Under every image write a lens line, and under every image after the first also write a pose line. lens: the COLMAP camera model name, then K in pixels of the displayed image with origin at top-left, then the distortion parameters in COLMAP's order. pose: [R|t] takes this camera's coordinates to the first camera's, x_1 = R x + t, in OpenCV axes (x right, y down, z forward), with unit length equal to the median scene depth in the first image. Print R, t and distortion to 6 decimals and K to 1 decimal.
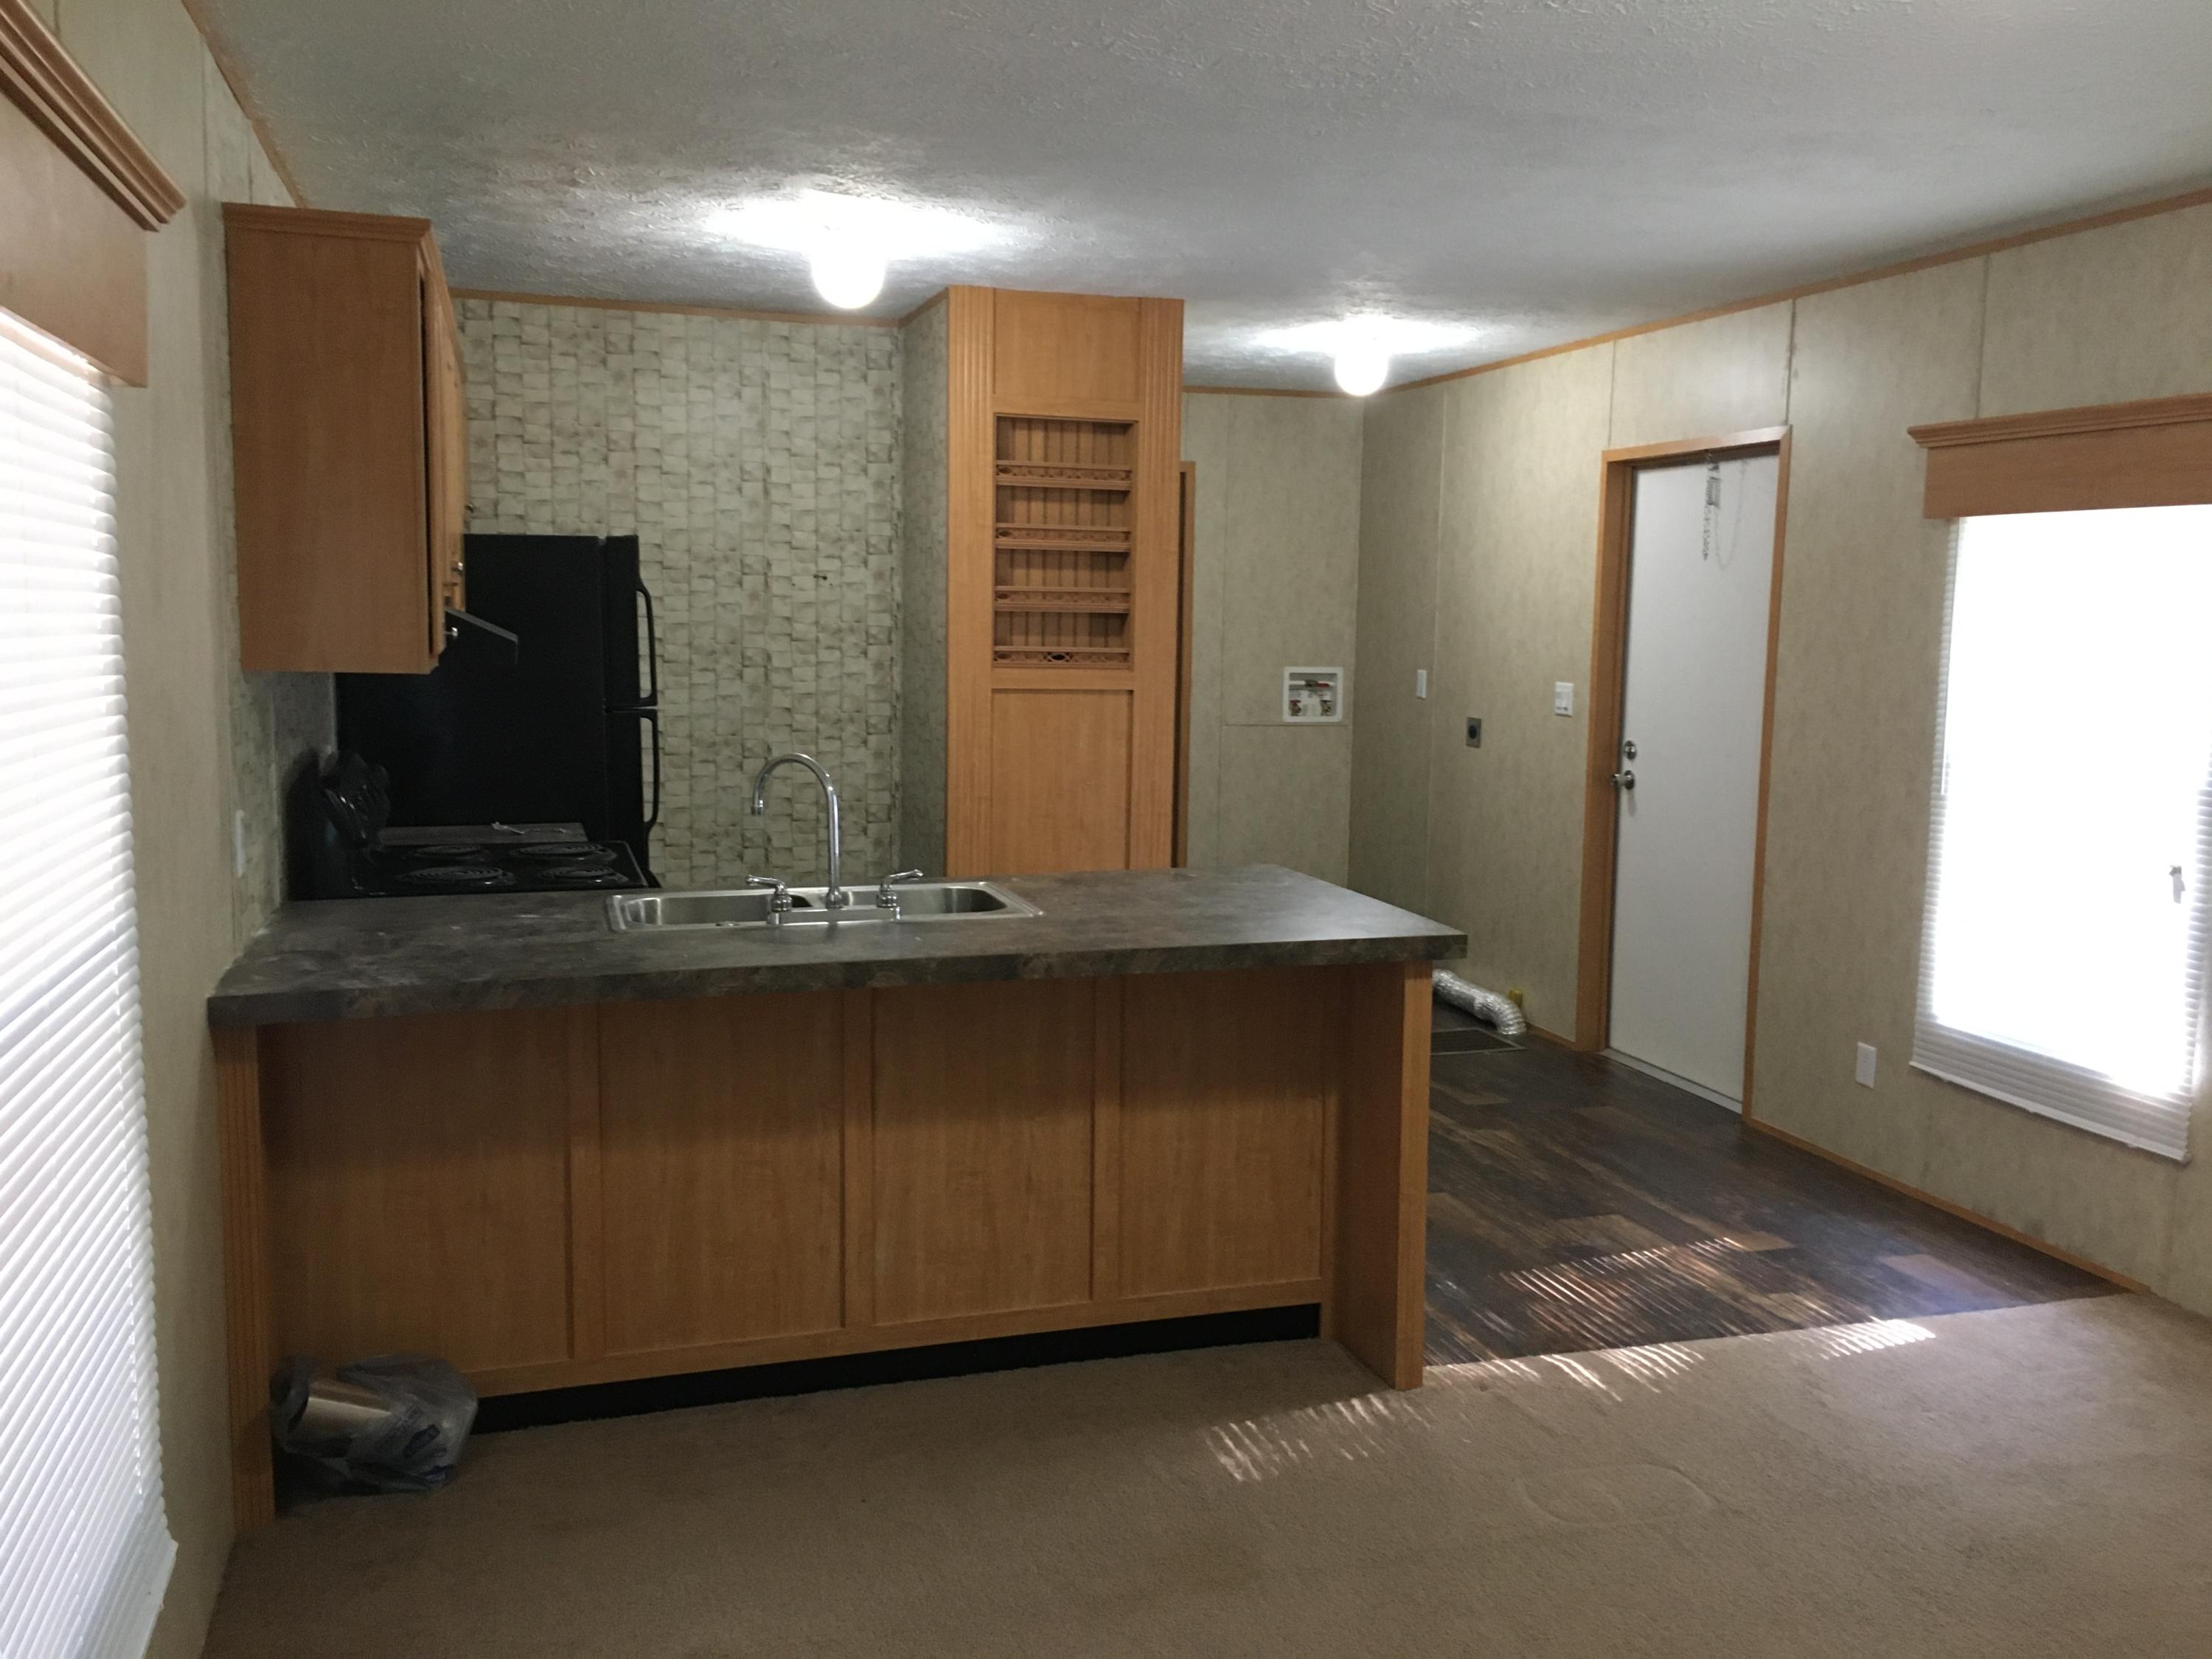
lens RADIAL K [[1883.8, 0, 1097.6], [0, 1883.8, 826.3], [0, 0, 1]] dist [0.063532, -0.085648]
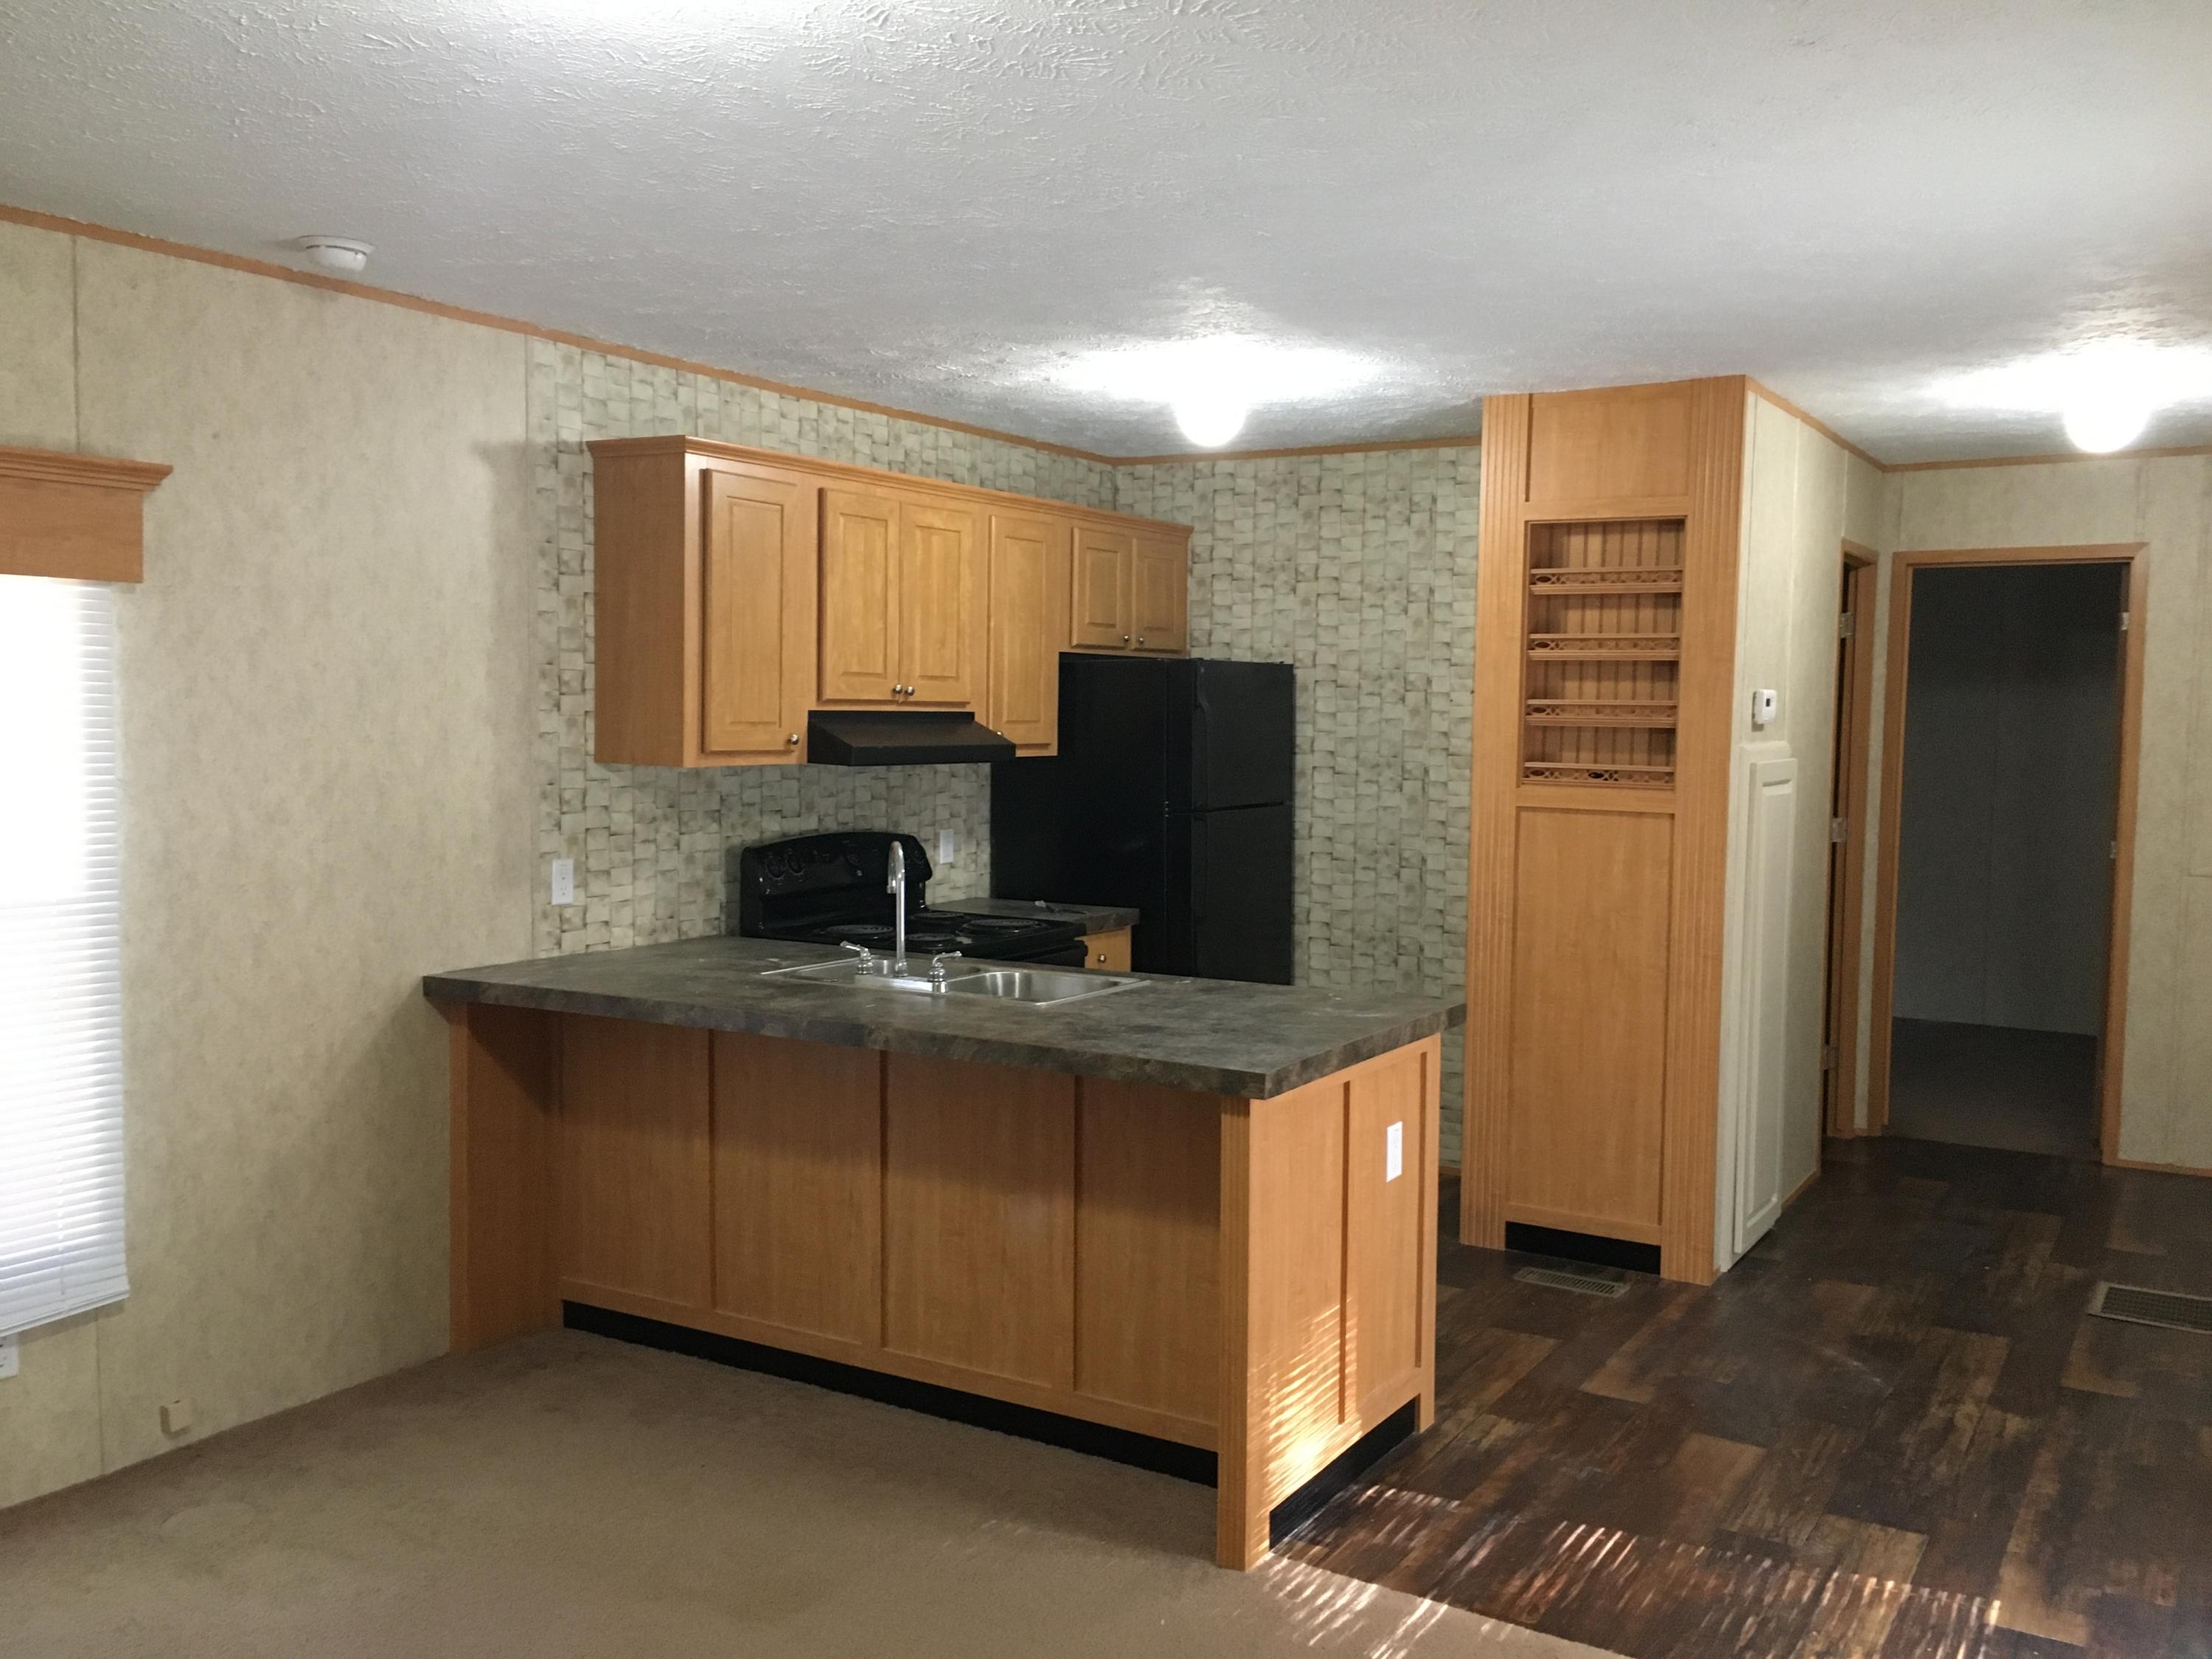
lens RADIAL K [[1883.8, 0, 1097.6], [0, 1883.8, 826.3], [0, 0, 1]] dist [0.063532, -0.085648]
pose [[0.660575, 0.041963, -0.749586, 0.511978], [-0.090430, 0.995615, -0.023956, -0.020307], [0.745294, 0.083610, 0.661473, 0.204557]]
